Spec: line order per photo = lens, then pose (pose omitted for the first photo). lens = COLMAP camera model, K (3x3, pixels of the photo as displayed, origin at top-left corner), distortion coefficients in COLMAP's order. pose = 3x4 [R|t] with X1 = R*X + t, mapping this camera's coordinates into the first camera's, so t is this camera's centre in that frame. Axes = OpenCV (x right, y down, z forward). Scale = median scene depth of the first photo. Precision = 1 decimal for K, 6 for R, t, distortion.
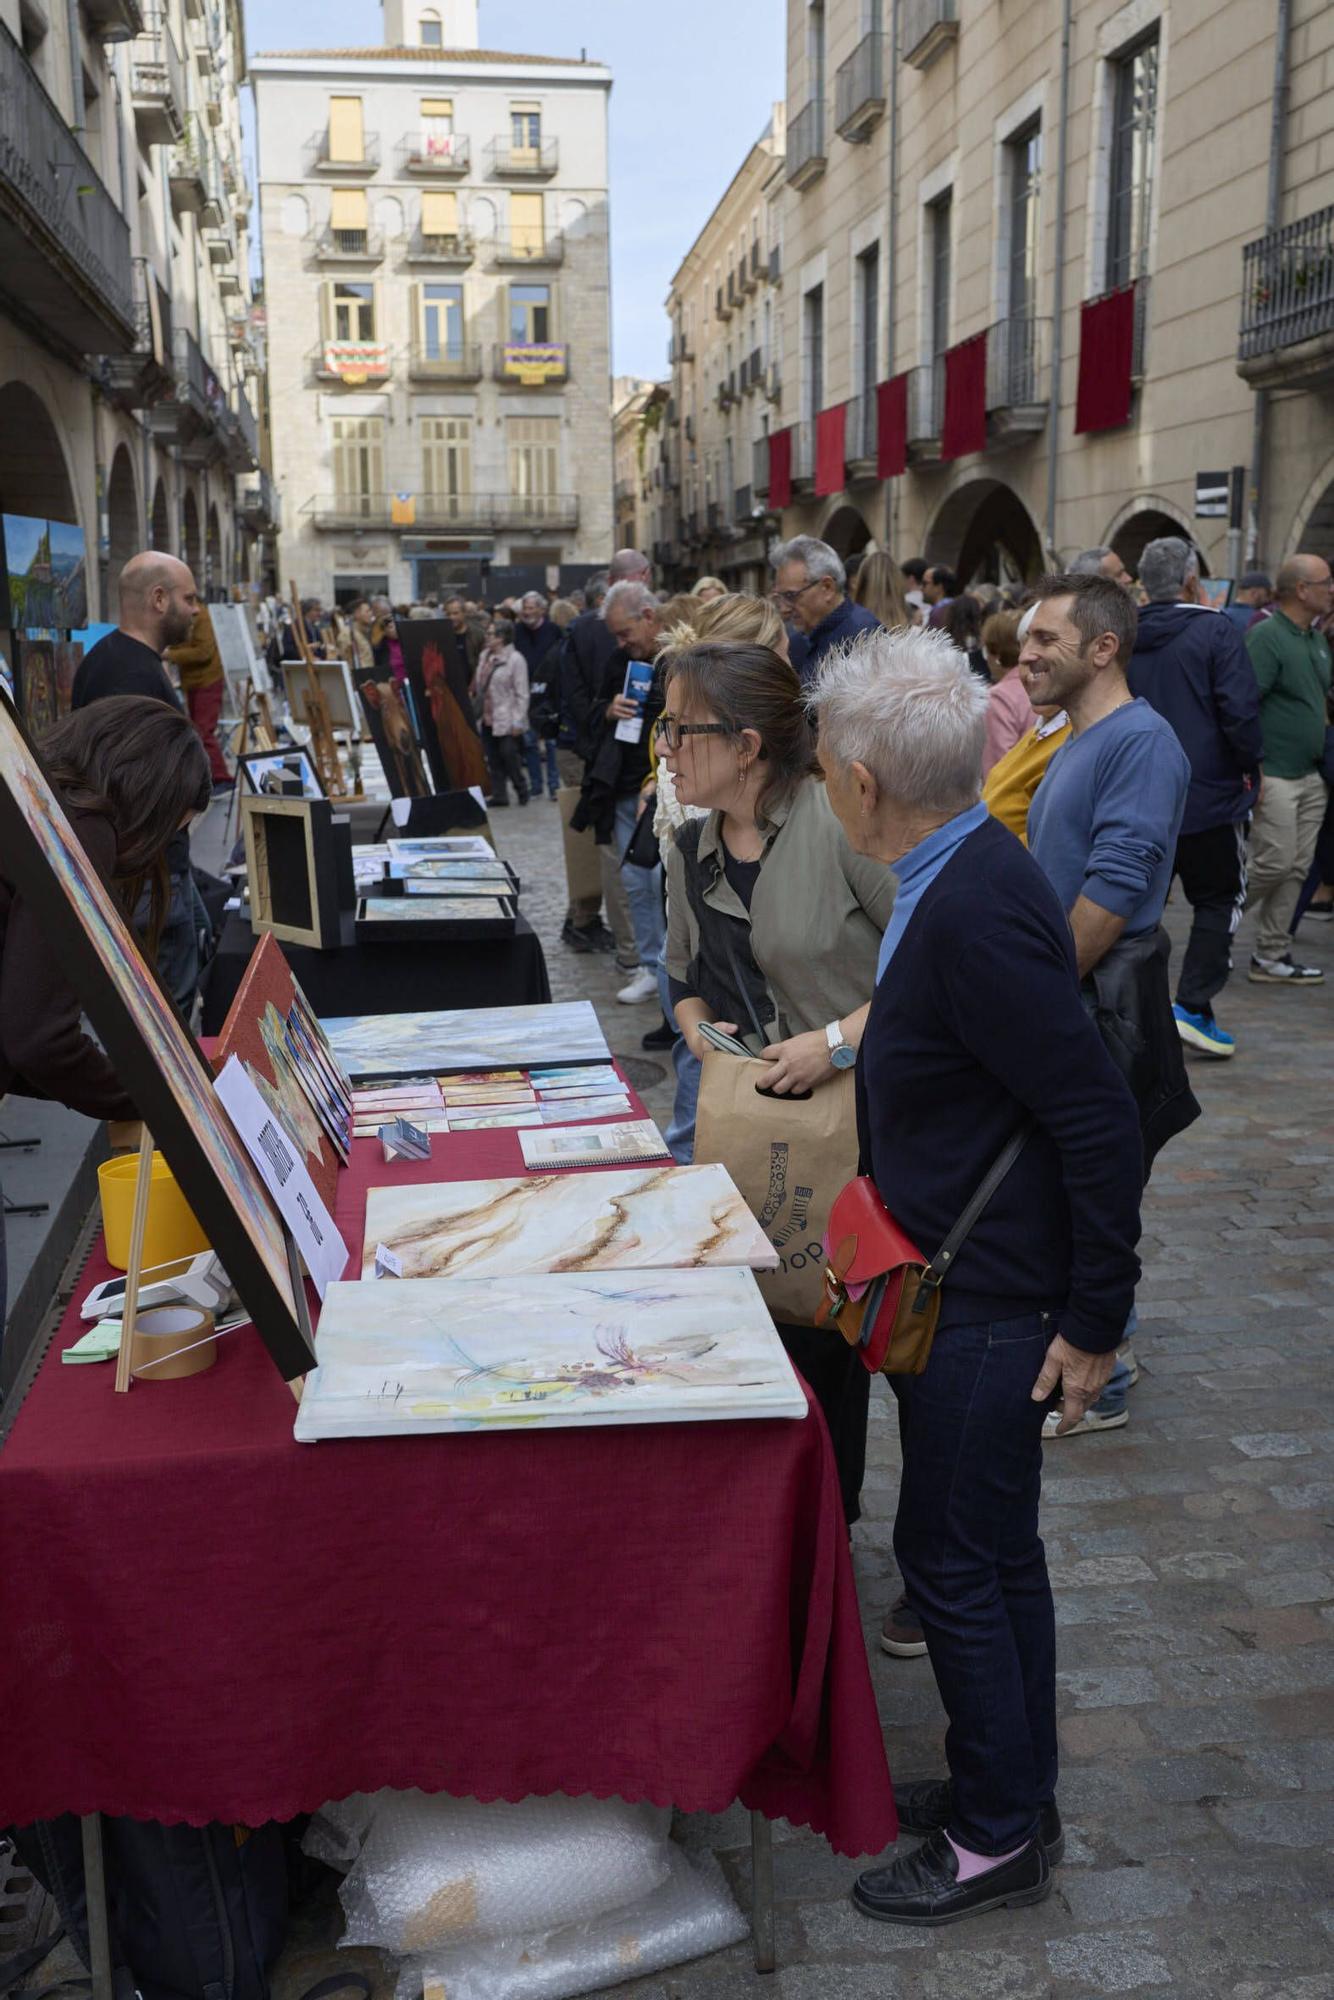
lens RADIAL K [[1888.1, 0, 667.0], [0, 1888.1, 1000.0], [0, 0, 1]] dist [-0.006932, 0.004898]
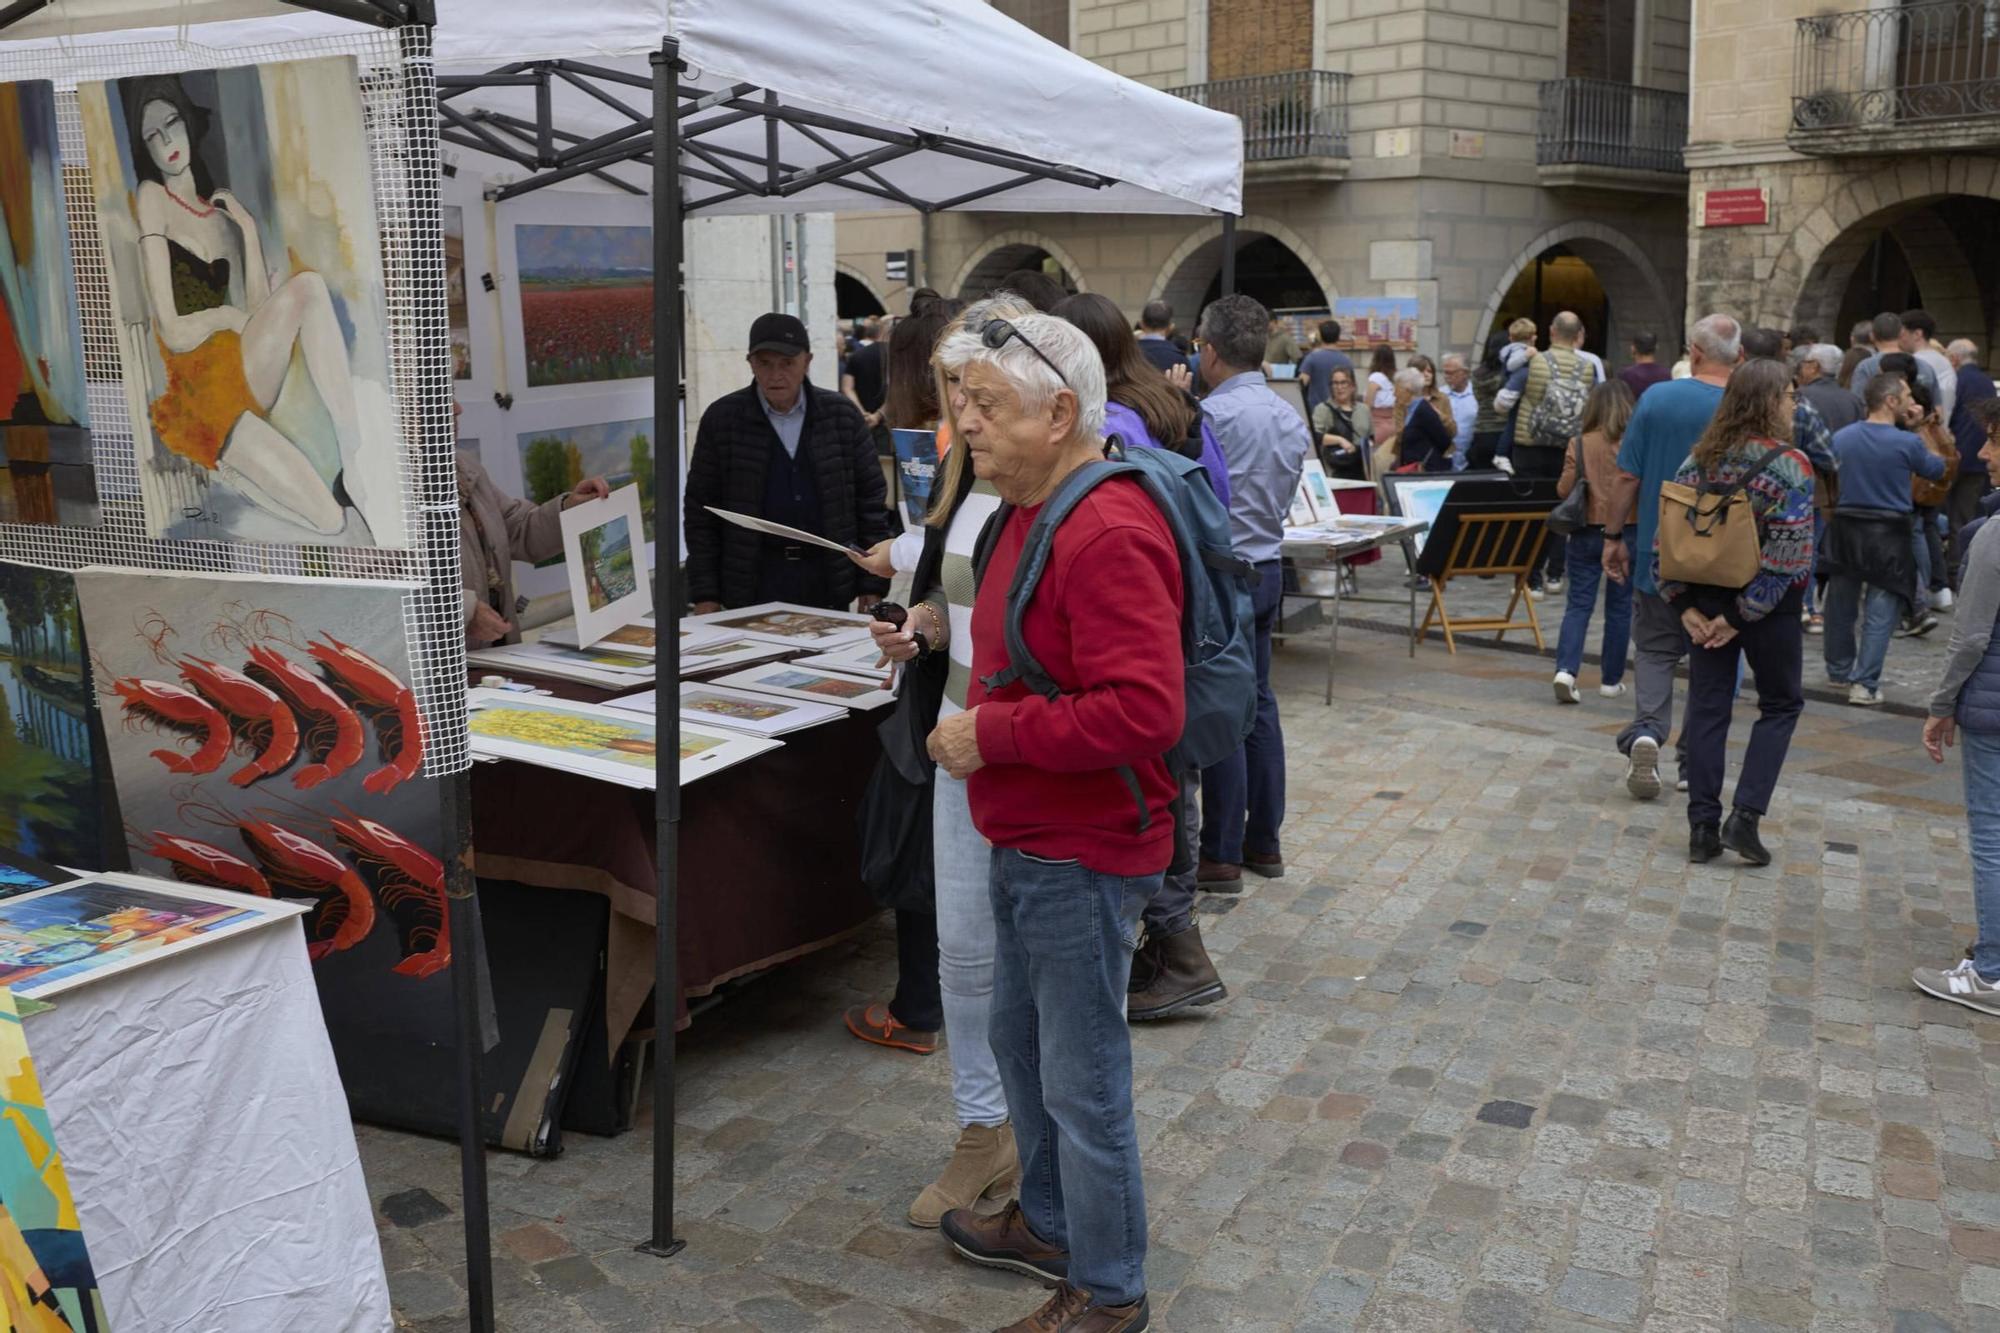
lens RADIAL K [[1940.1, 0, 1003.6], [0, 1940.1, 557.3], [0, 0, 1]] dist [-0.014174, -0.002590]
pose [[0.862270, -0.052158, 0.503757, -0.170347], [0.091486, 0.994361, -0.053641, 0.027097], [-0.498118, 0.092339, 0.862179, -0.159464]]
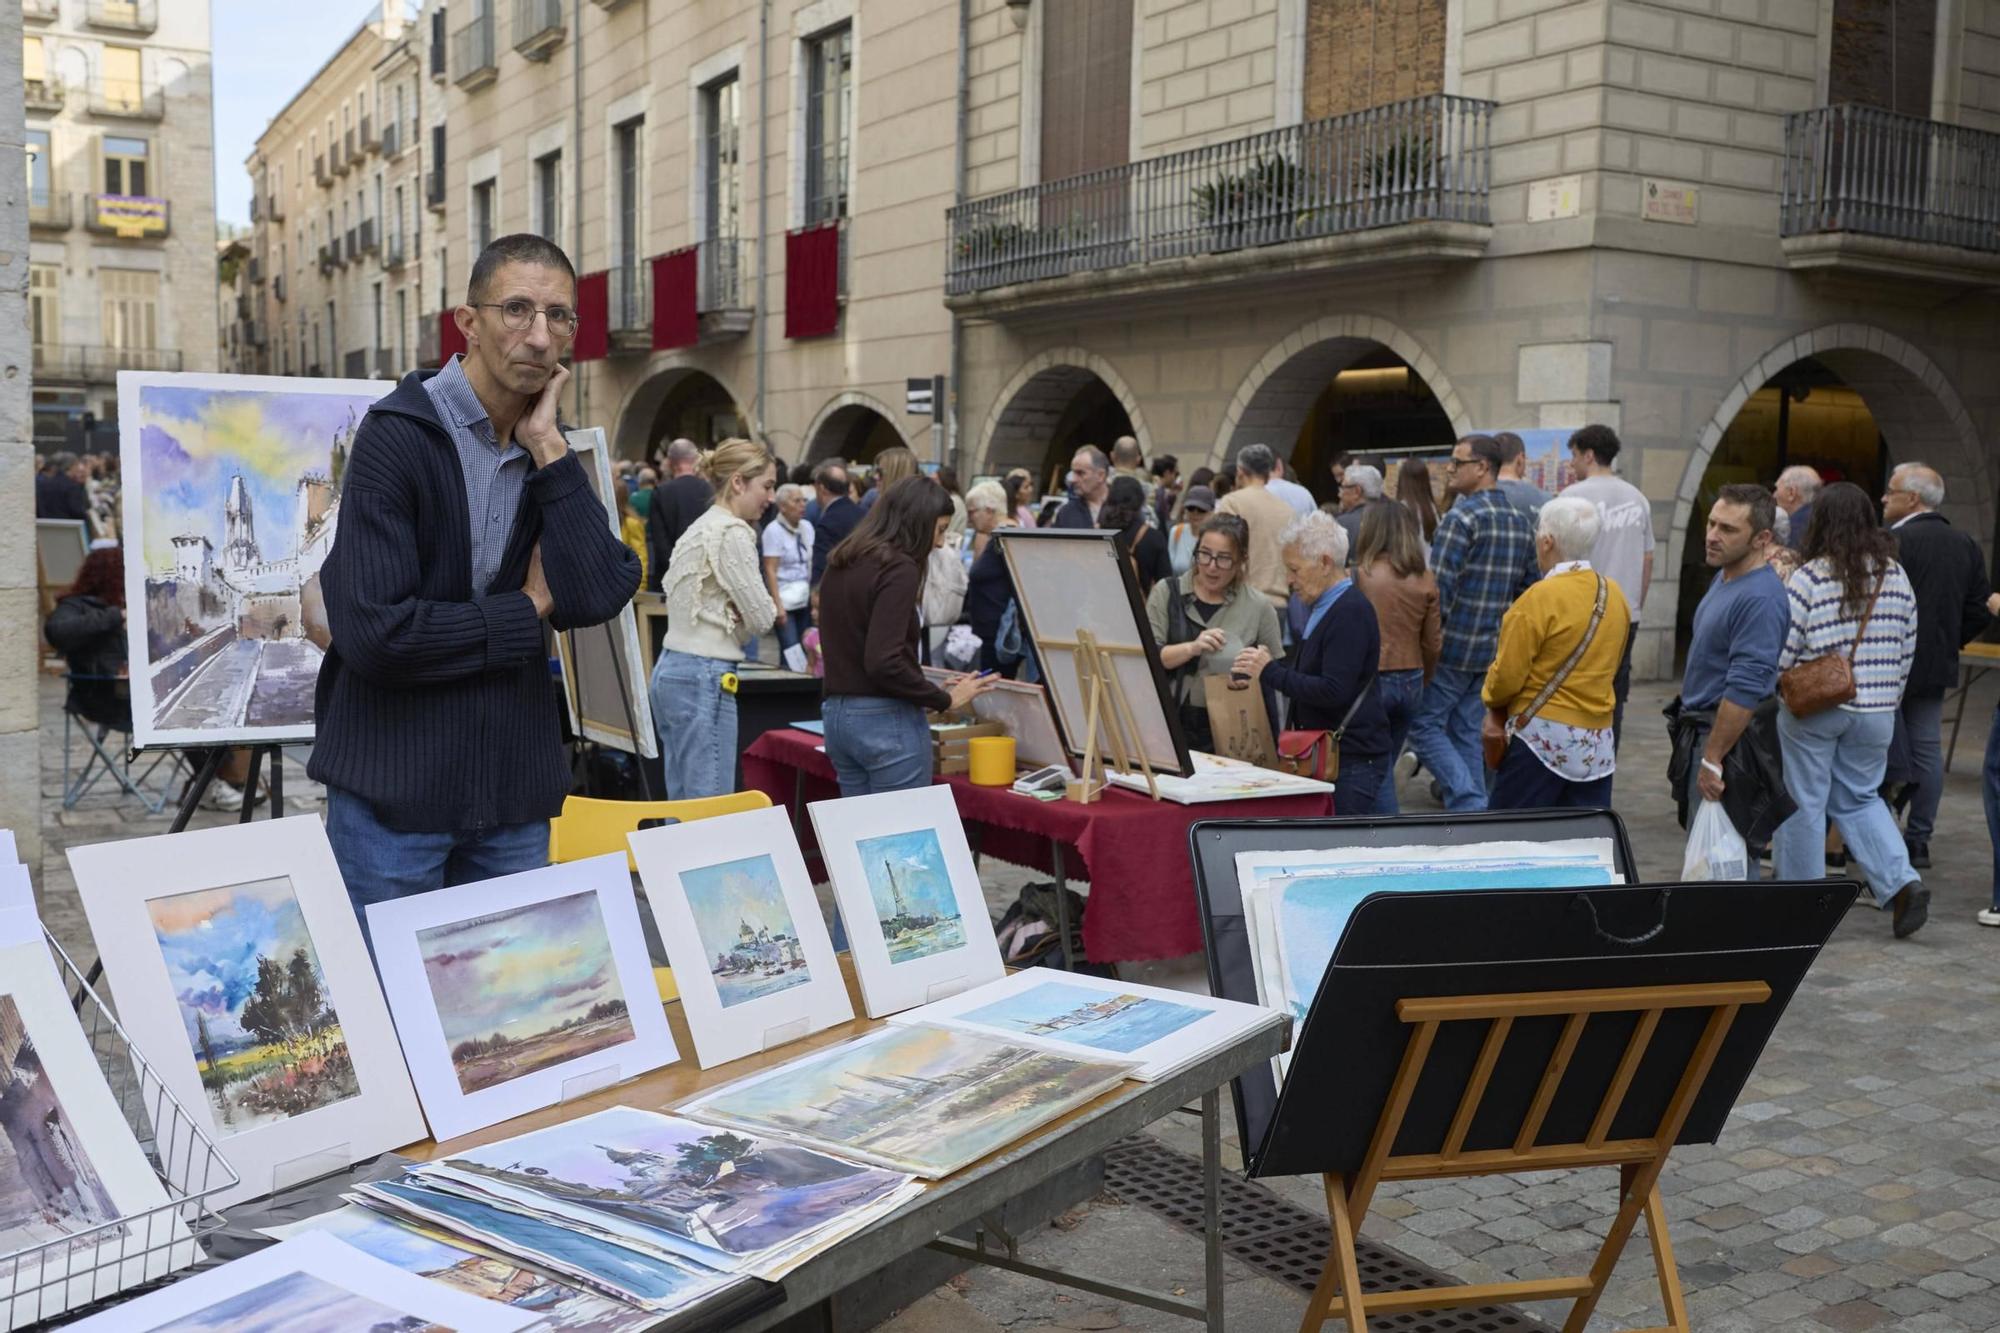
lens RADIAL K [[1888.1, 0, 1000.0], [0, 1888.1, 666.5], [0, 0, 1]] dist [-0.006932, 0.004898]
pose [[0.920726, -0.014374, 0.389946, -0.054022], [0.054668, 0.994217, -0.092430, 0.010008], [-0.386362, 0.106420, 0.916187, -0.051648]]
